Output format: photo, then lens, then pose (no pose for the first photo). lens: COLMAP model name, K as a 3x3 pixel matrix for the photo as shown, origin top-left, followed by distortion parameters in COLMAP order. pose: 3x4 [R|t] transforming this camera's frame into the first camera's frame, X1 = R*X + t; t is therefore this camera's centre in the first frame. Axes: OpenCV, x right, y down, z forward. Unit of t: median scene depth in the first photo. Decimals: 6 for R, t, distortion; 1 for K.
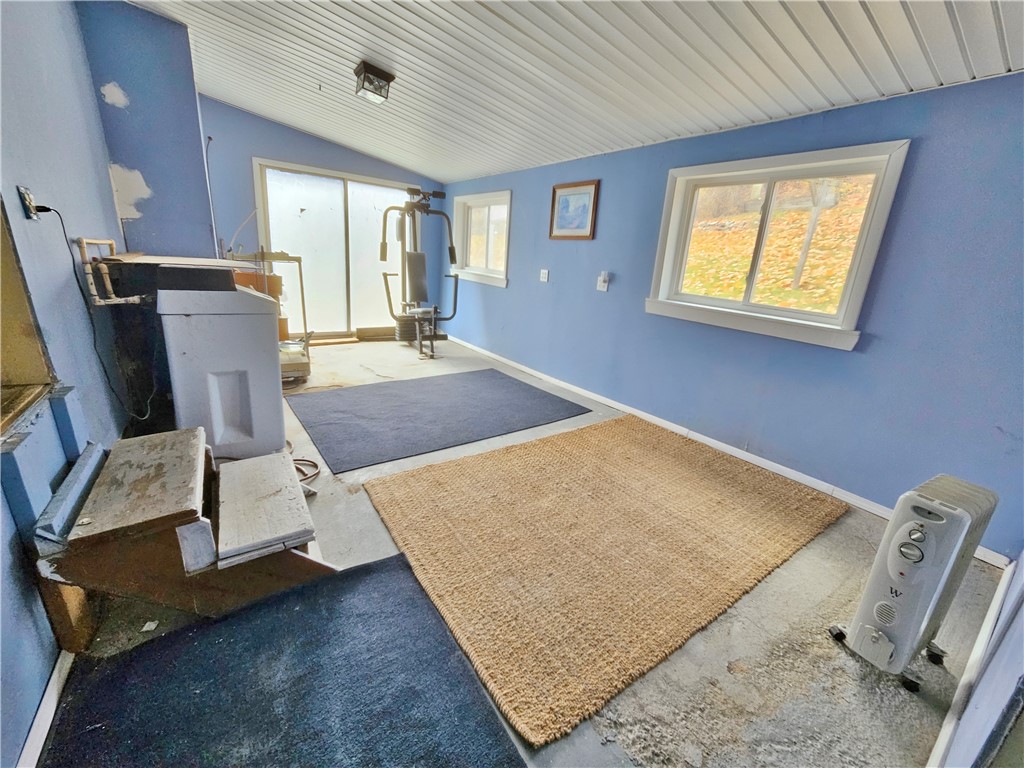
lens RADIAL K [[421.3, 0, 508.8], [0, 421.3, 383.4], [0, 0, 1]] dist [-0.004707, 0.000640]
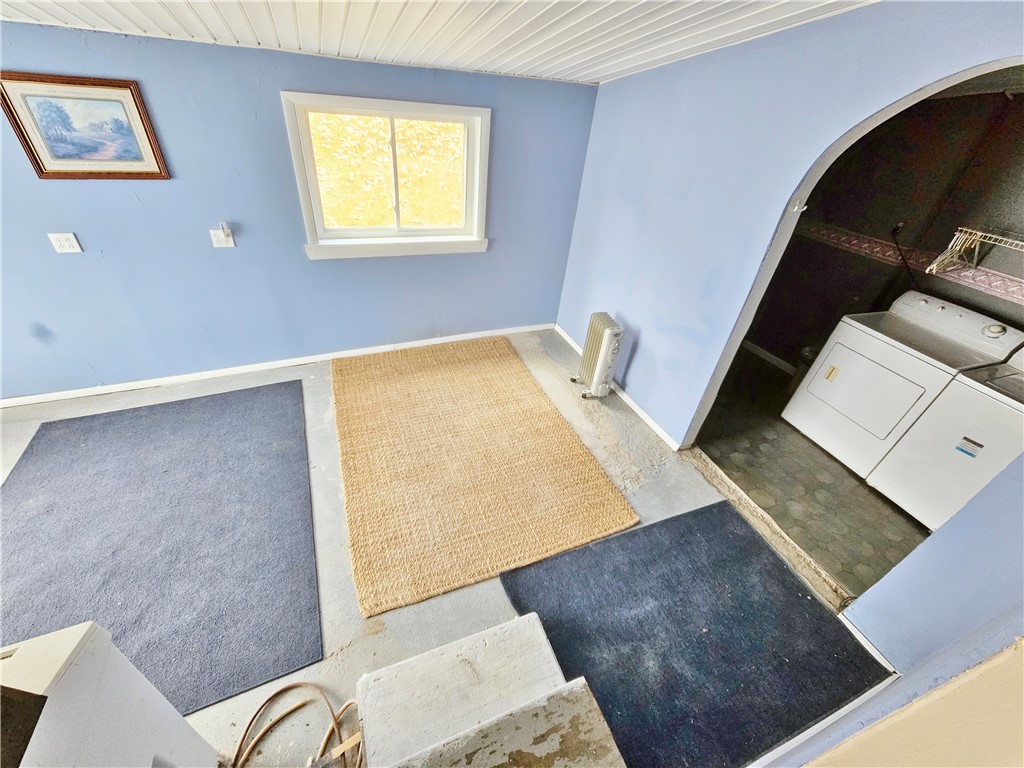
lens RADIAL K [[421.3, 0, 509.7], [0, 421.3, 383.1], [0, 0, 1]] dist [-0.004707, 0.000640]
pose [[0.203760, -0.603237, 0.771095, -0.561814], [0.223245, 0.795497, 0.563335, -0.459926], [-0.953228, 0.057358, 0.296760, 0.396824]]
